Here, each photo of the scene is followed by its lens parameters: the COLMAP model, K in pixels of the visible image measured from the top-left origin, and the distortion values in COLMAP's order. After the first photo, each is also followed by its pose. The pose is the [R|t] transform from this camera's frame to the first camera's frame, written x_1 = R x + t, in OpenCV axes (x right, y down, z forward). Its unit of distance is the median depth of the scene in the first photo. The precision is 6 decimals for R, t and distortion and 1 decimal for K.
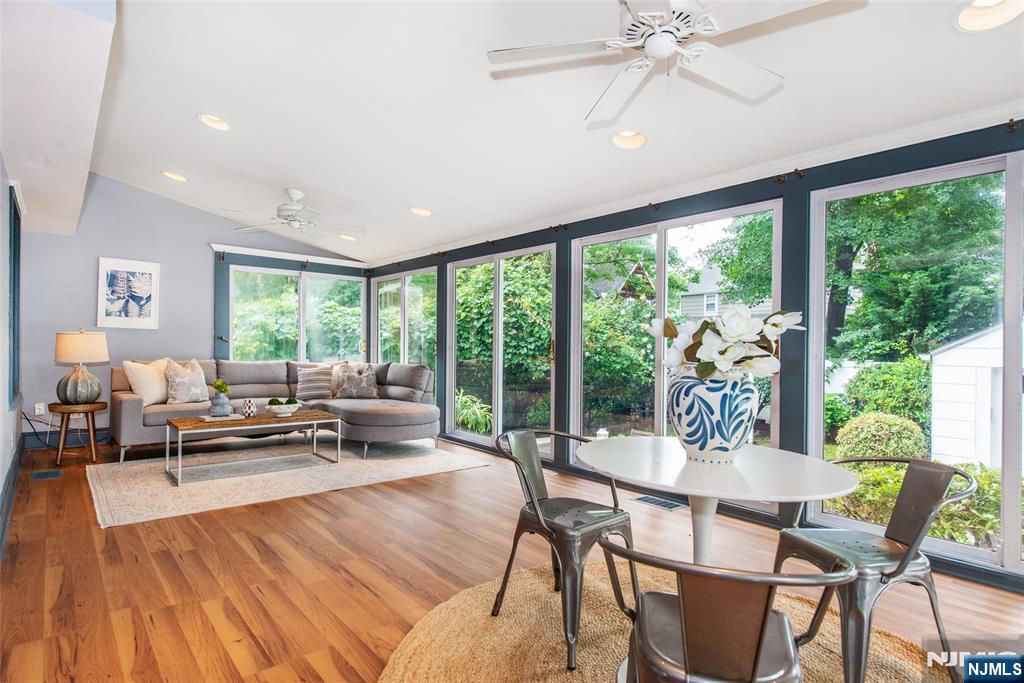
lens RADIAL K [[537.3, 0, 514.1], [0, 537.3, 343.7], [0, 0, 1]] dist [0.002243, -0.001805]
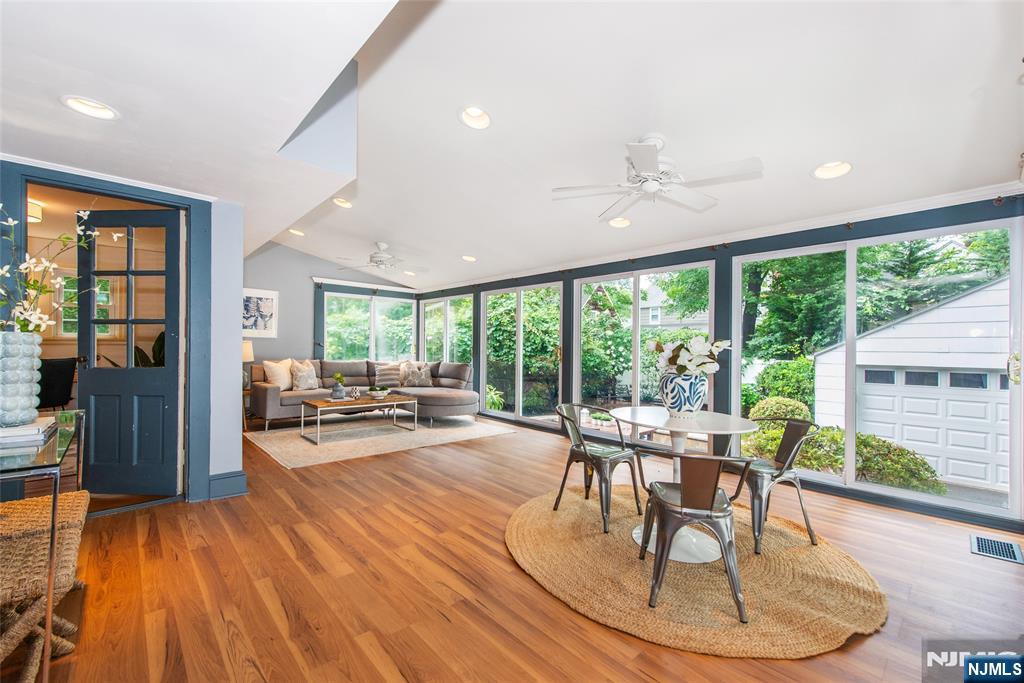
lens RADIAL K [[423.4, 0, 512.0], [0, 423.4, 341.5], [0, 0, 1]] dist [-0.000612, 0.000023]
pose [[0.999568, 0.001867, 0.029323, -0.084734], [-0.001651, 0.999971, -0.007387, -0.011354], [-0.029336, 0.007336, 0.999543, -0.143311]]
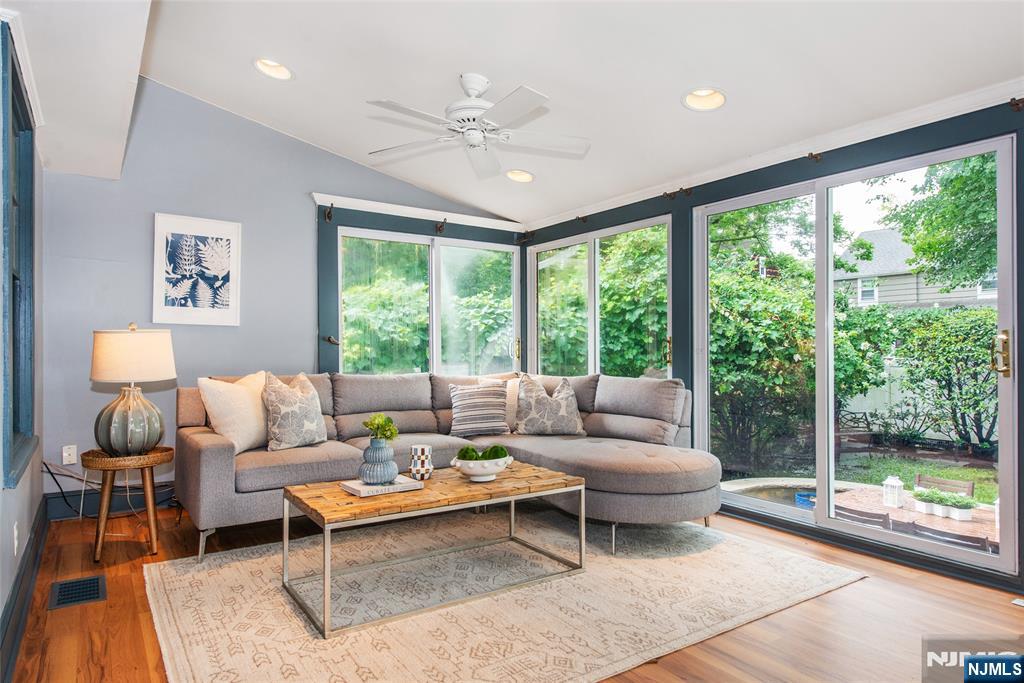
lens RADIAL K [[621.7, 0, 512.0], [0, 621.7, 341.5], [0, 0, 1]] dist [0.010176, 0.001238]
pose [[0.993320, -0.012914, -0.114668, -0.280094], [0.012028, 0.999892, -0.008420, 0.002067], [0.114764, 0.006985, 0.993368, 0.328980]]
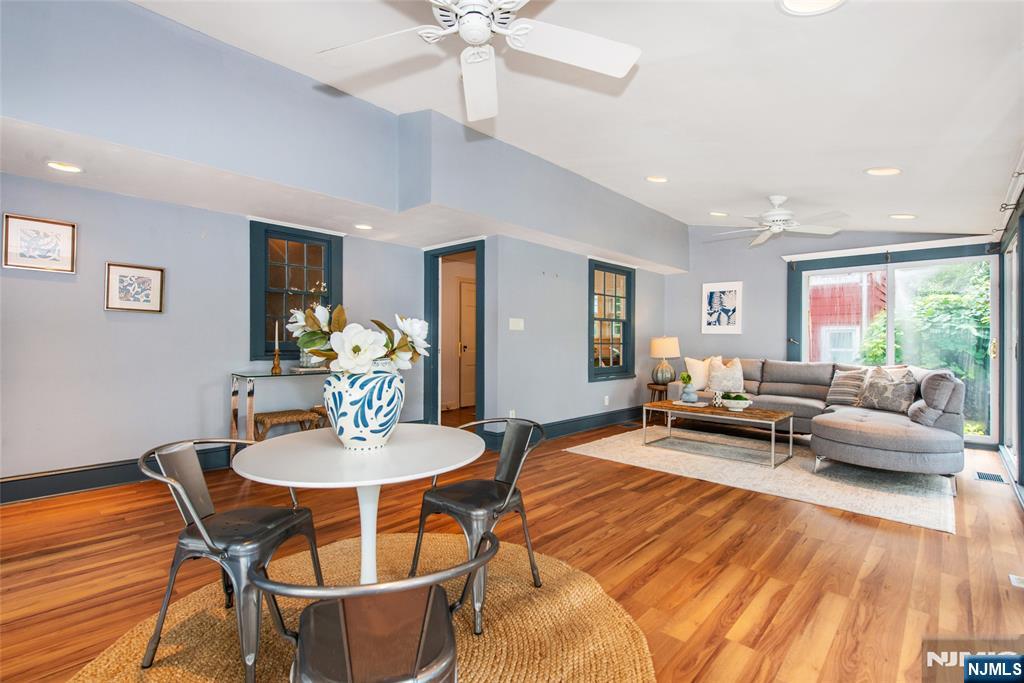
lens RADIAL K [[482.1, 0, 512.0], [0, 482.1, 341.5], [0, 0, 1]] dist [-0.000573, -0.000056]
pose [[0.127395, -0.010253, -0.991799, 0.419826], [-0.003776, 0.999934, -0.010822, 0.005100], [0.991845, 0.005123, 0.127348, 0.362144]]
